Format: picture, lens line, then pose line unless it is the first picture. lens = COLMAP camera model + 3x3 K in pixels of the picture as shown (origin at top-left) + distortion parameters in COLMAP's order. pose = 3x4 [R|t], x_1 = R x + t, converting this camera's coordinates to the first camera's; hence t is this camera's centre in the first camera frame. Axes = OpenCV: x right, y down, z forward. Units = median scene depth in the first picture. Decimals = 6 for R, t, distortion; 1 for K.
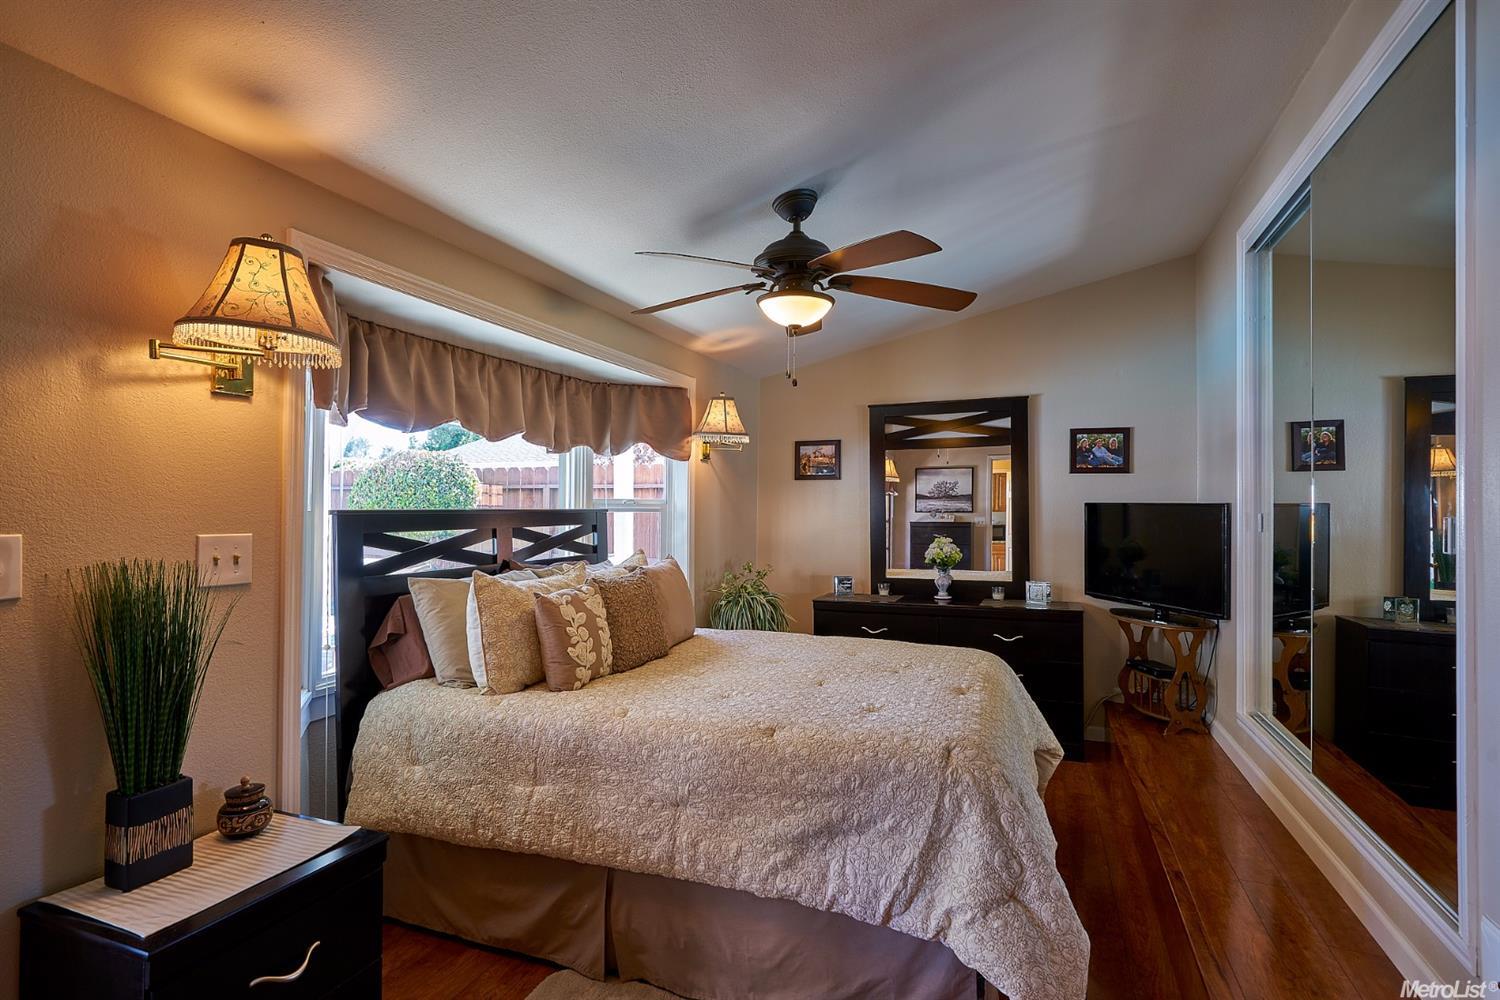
lens RADIAL K [[735.3, 0, 752.5], [0, 735.3, 498.3], [0, 0, 1]] dist [-0.004786, -0.001619]
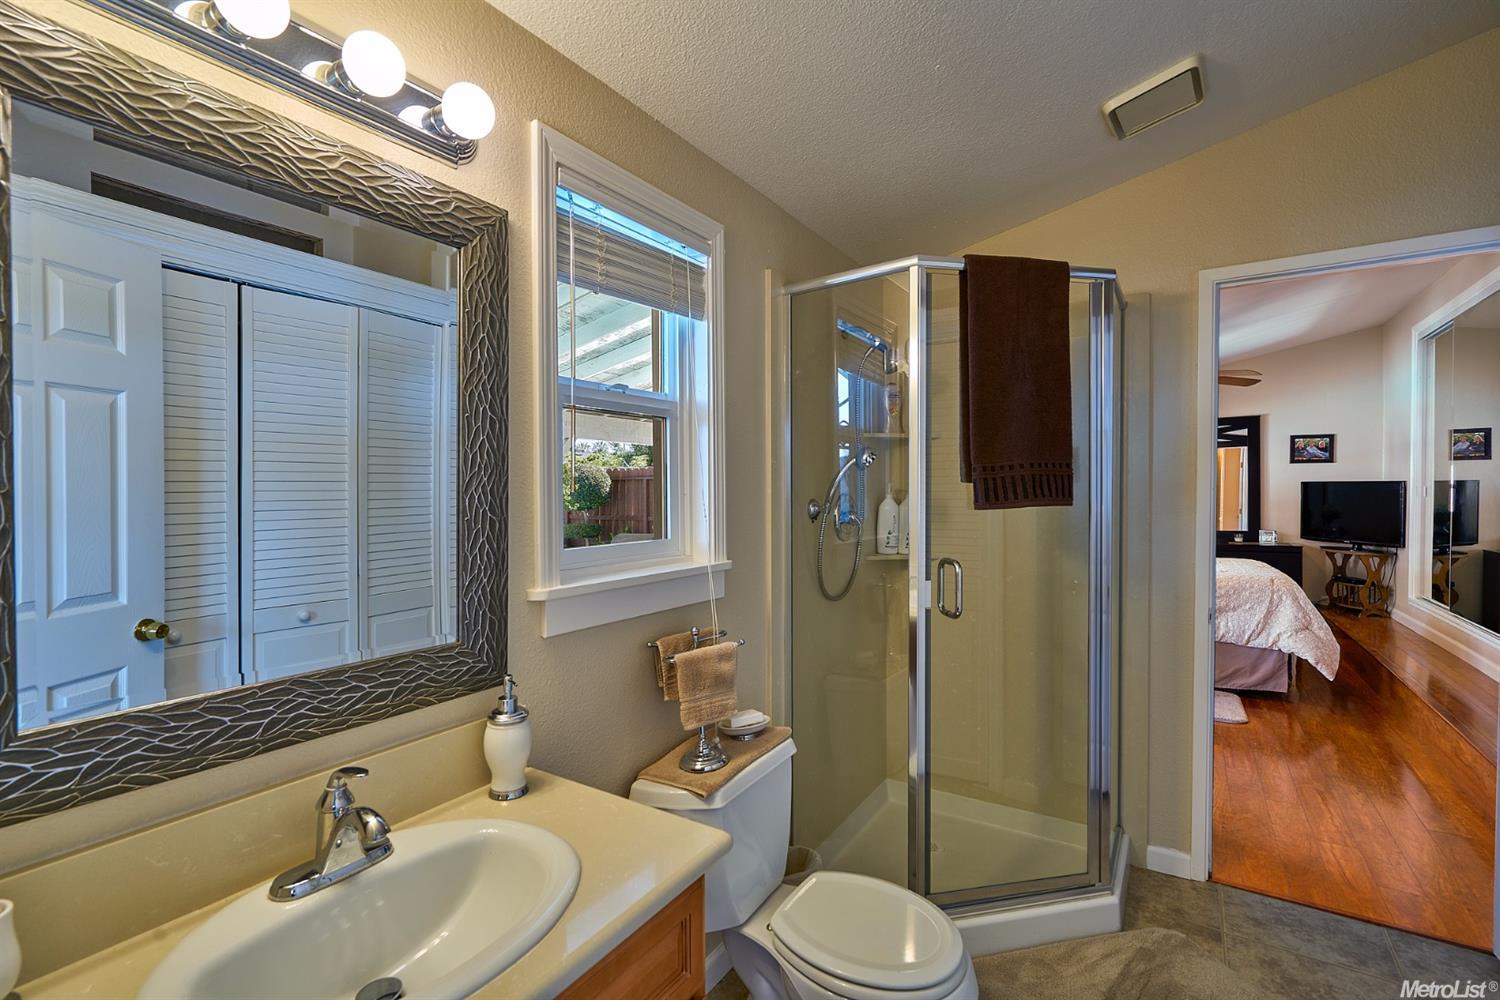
lens RADIAL K [[674.4, 0, 746.5], [0, 674.4, 501.9], [0, 0, 1]] dist [-0.005826, 0.001359]
pose [[0.979180, -0.006655, -0.202885, -0.479841], [0.012858, 0.999489, 0.029268, -0.008839], [0.202586, -0.031267, 0.978765, -0.754492]]
